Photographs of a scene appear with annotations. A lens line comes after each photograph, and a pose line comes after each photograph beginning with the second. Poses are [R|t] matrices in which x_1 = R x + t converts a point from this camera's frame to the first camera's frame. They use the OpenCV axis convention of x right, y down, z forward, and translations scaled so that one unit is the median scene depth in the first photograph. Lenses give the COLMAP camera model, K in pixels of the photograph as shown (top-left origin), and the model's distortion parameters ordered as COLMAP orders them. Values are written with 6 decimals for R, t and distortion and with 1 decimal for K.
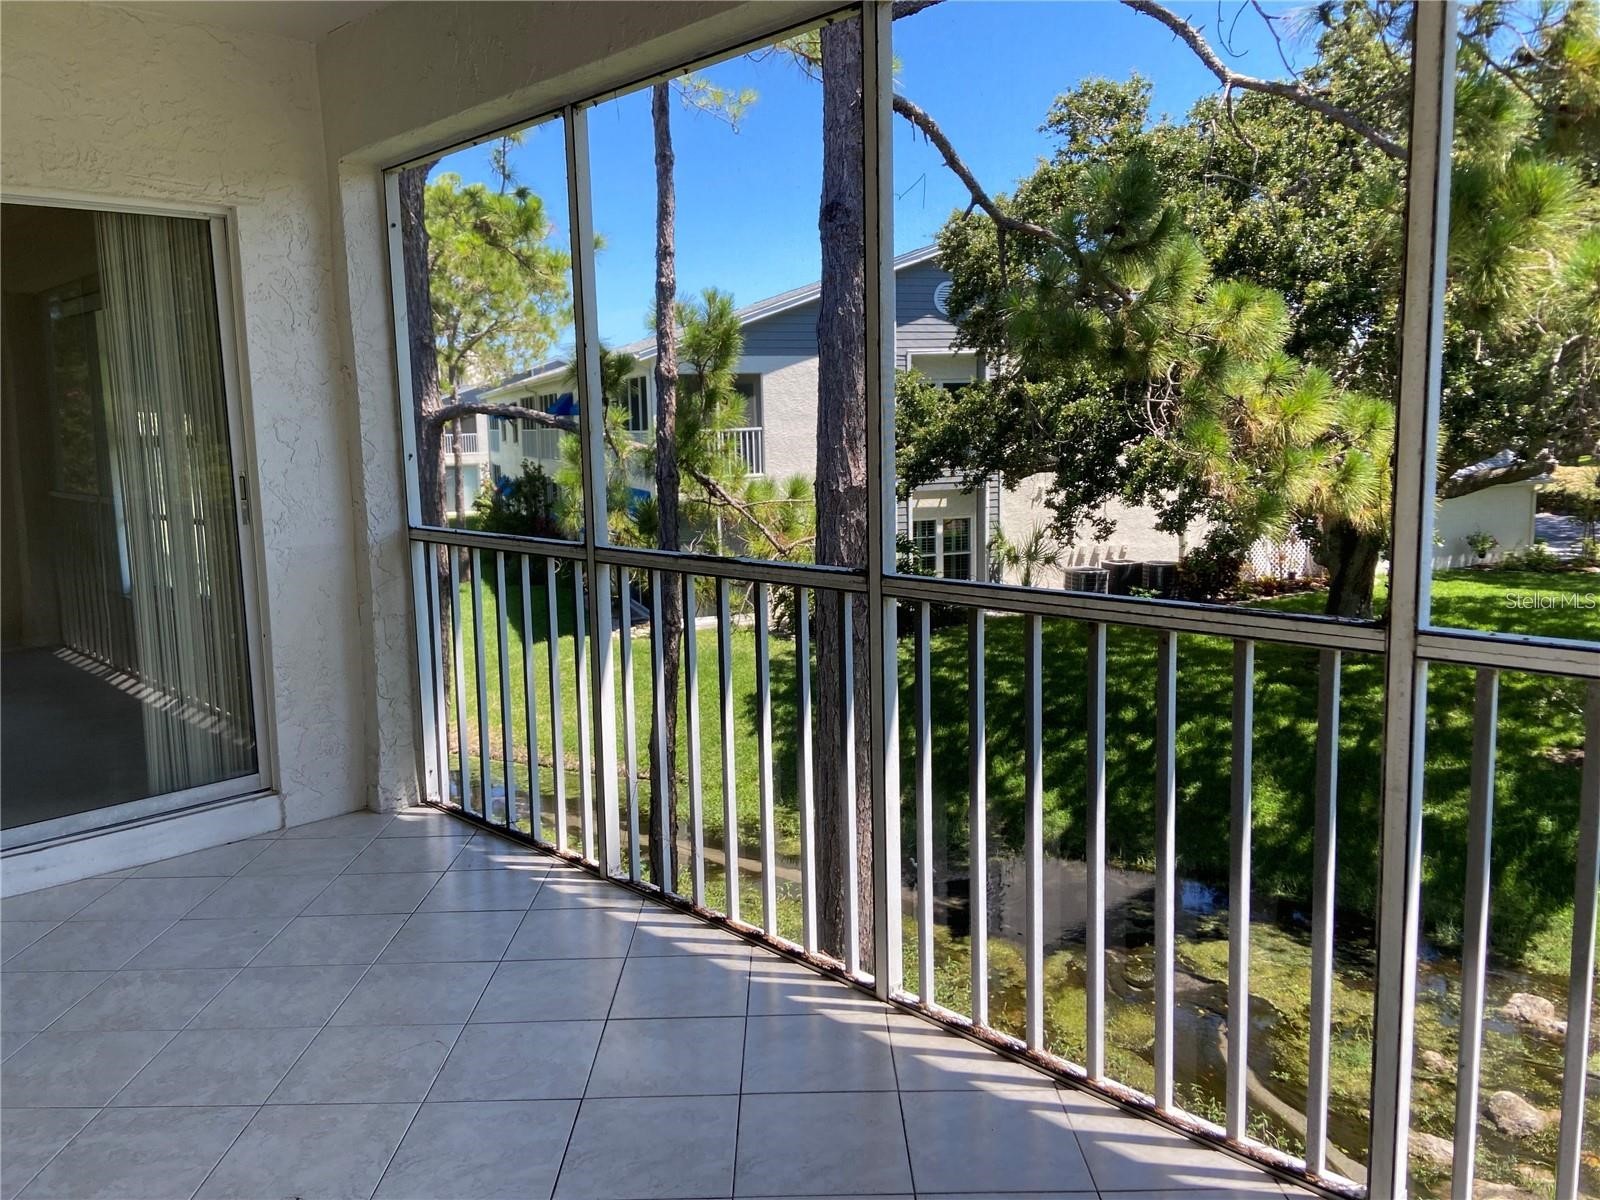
lens RADIAL K [[1204.4, 0, 800.2], [0, 1204.4, 578.0], [0, 0, 1]] dist [0.139473, -0.169639]
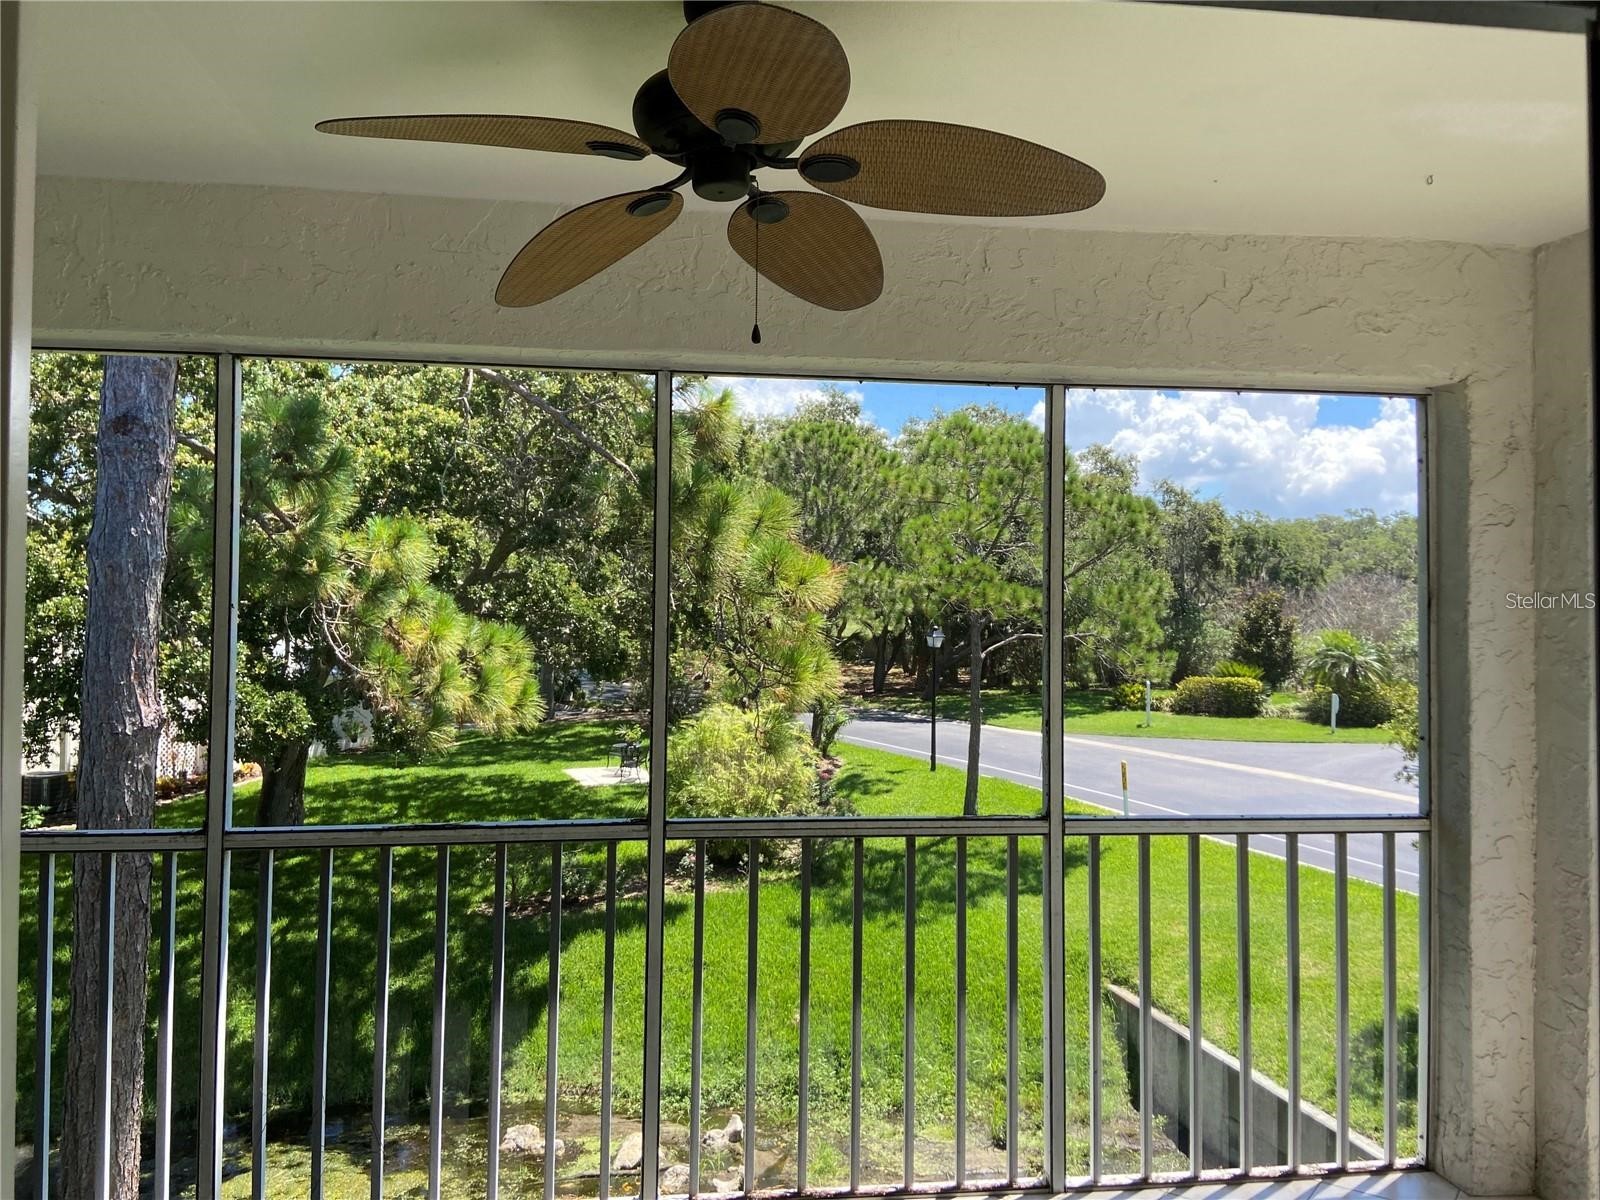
lens RADIAL K [[1204.4, 0, 800.2], [0, 1204.4, 578.0], [0, 0, 1]] dist [0.139473, -0.169639]
pose [[0.609930, 0.039048, 0.791492, -0.148079], [0.079773, 0.990686, -0.110348, -0.017924], [-0.788430, 0.130444, 0.601135, 0.026549]]
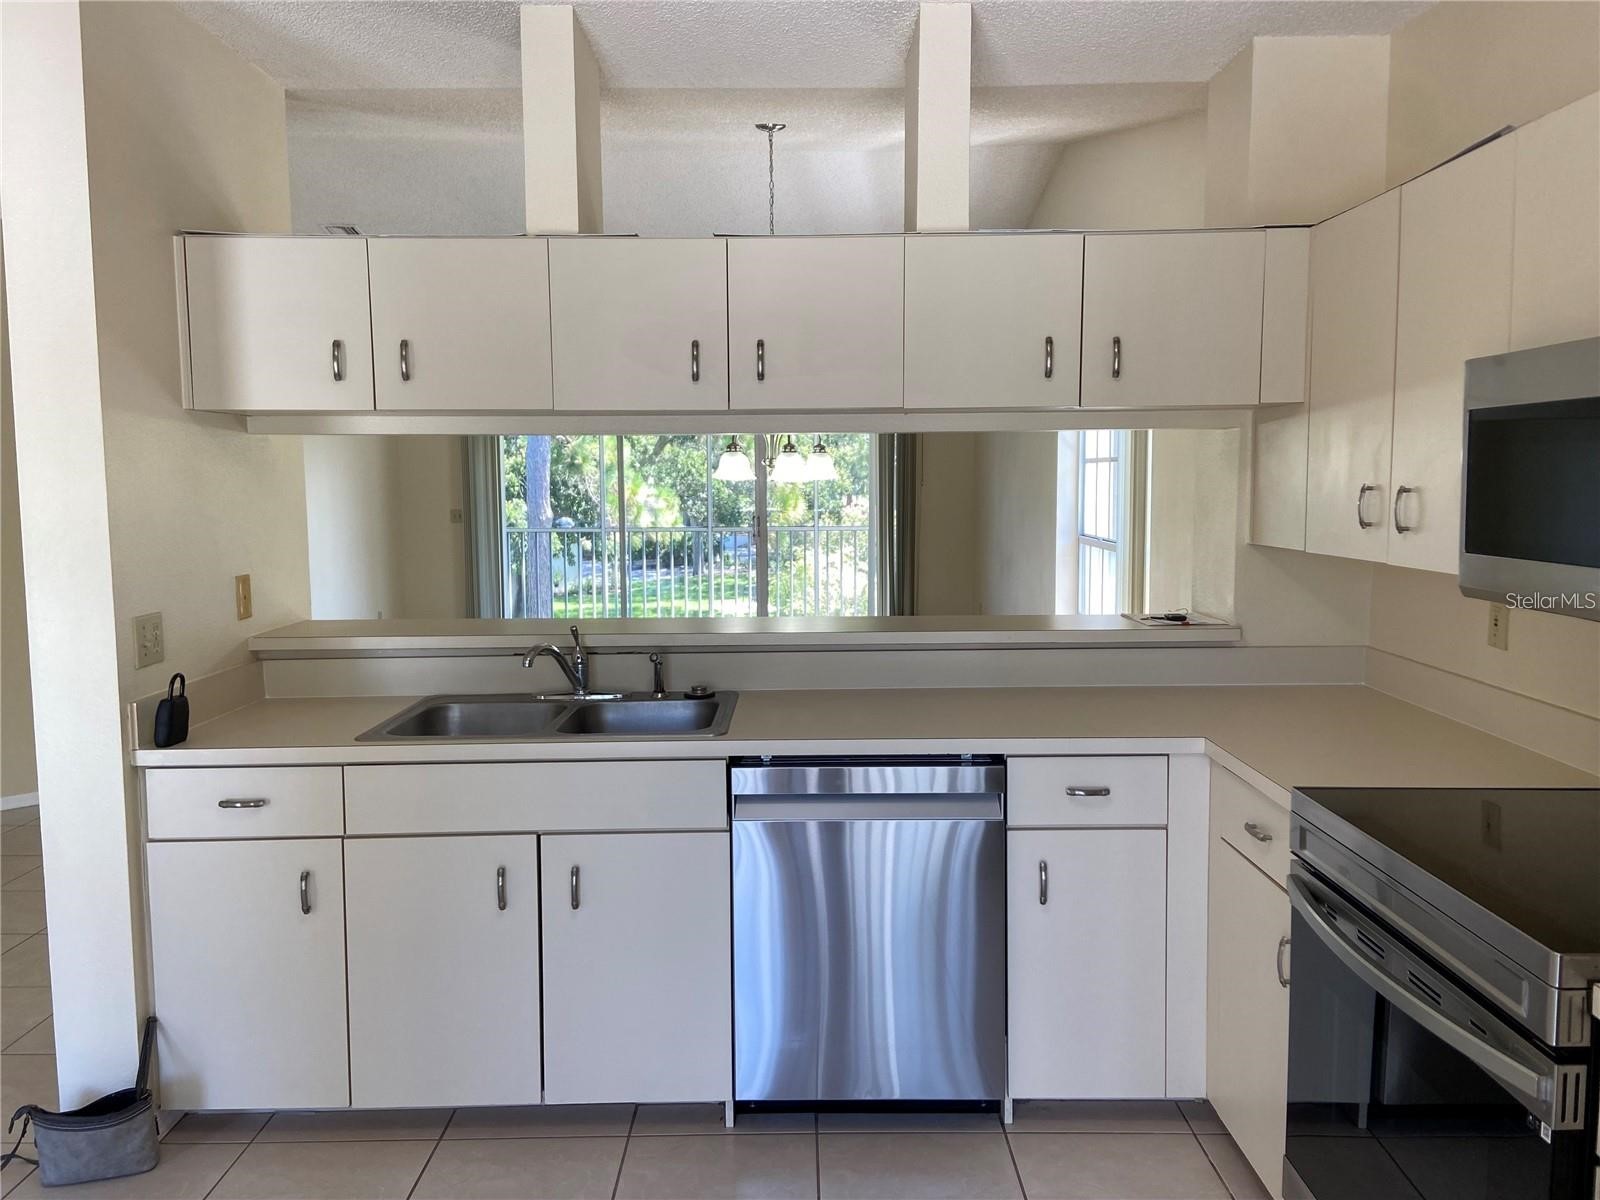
lens RADIAL K [[1204.4, 0, 800.2], [0, 1204.4, 578.0], [0, 0, 1]] dist [0.139473, -0.169639]
pose [[0.703889, -0.044551, 0.708911, -0.525611], [0.080137, 0.996640, -0.016936, 0.048371], [-0.705775, 0.068732, 0.705094, -0.434107]]
